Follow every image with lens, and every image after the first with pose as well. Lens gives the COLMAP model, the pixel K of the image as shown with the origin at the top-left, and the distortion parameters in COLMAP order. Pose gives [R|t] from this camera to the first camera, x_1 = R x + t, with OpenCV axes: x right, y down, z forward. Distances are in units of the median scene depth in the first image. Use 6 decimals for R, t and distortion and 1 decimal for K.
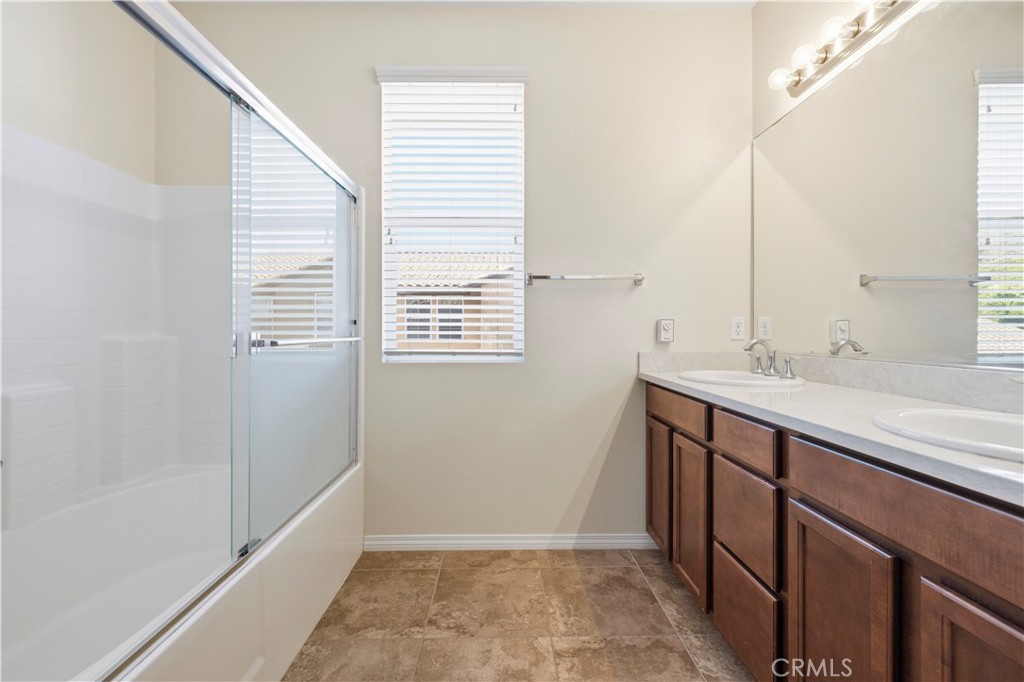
lens RADIAL K [[437.7, 0, 512.0], [0, 437.7, 341.0], [0, 0, 1]] dist [0.002786, 0.000293]
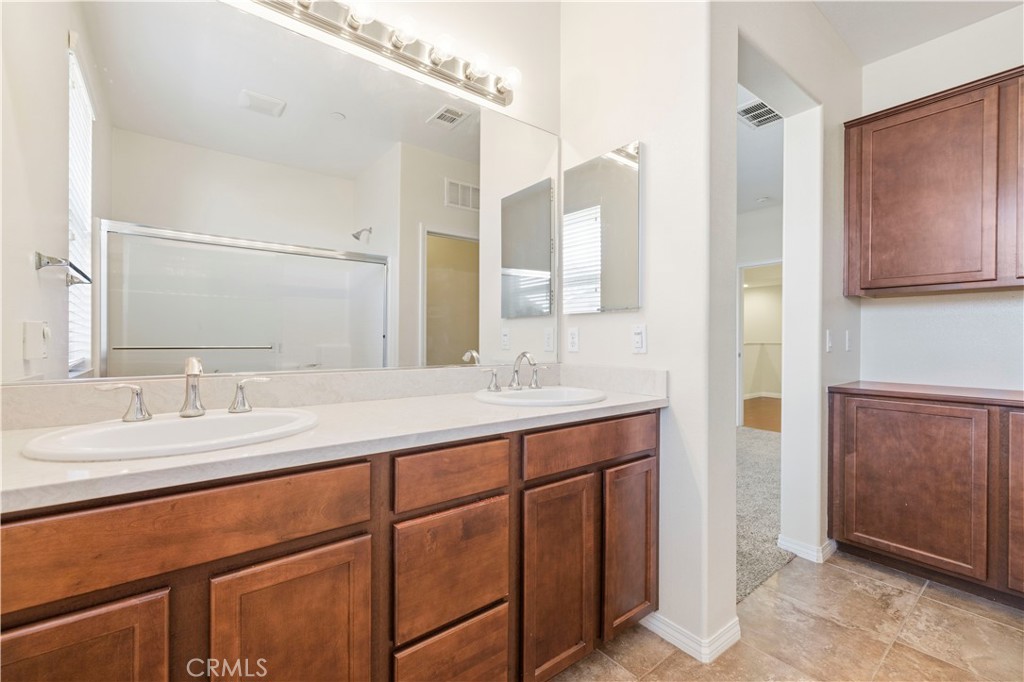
lens RADIAL K [[437.7, 0, 512.0], [0, 437.7, 341.0], [0, 0, 1]] dist [0.002786, 0.000293]
pose [[-0.607798, 0.000269, 0.794092, -0.218757], [0.008839, 0.999940, 0.006427, -0.032202], [-0.794043, 0.010925, -0.607764, 1.599437]]
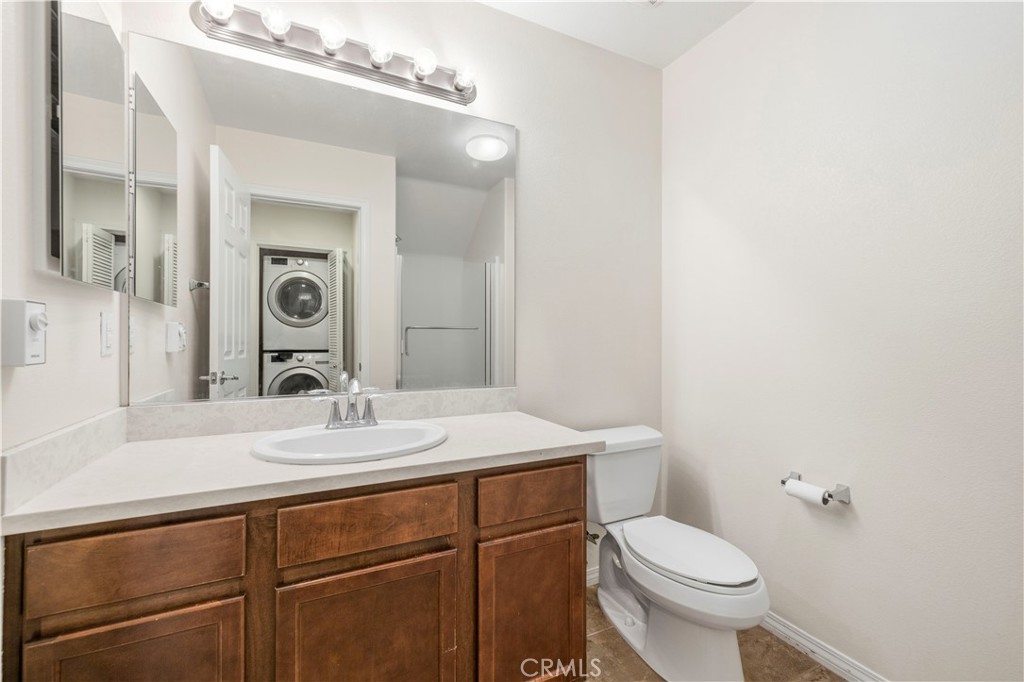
lens RADIAL K [[417.9, 0, 511.4], [0, 417.9, 368.6], [0, 0, 1]] dist [-0.000221, 0.000022]
pose [[-0.424812, 0.009858, 0.905228, -0.219223], [0.036430, 0.999317, 0.006213, -0.027110], [-0.904548, 0.035616, -0.424881, 1.256025]]
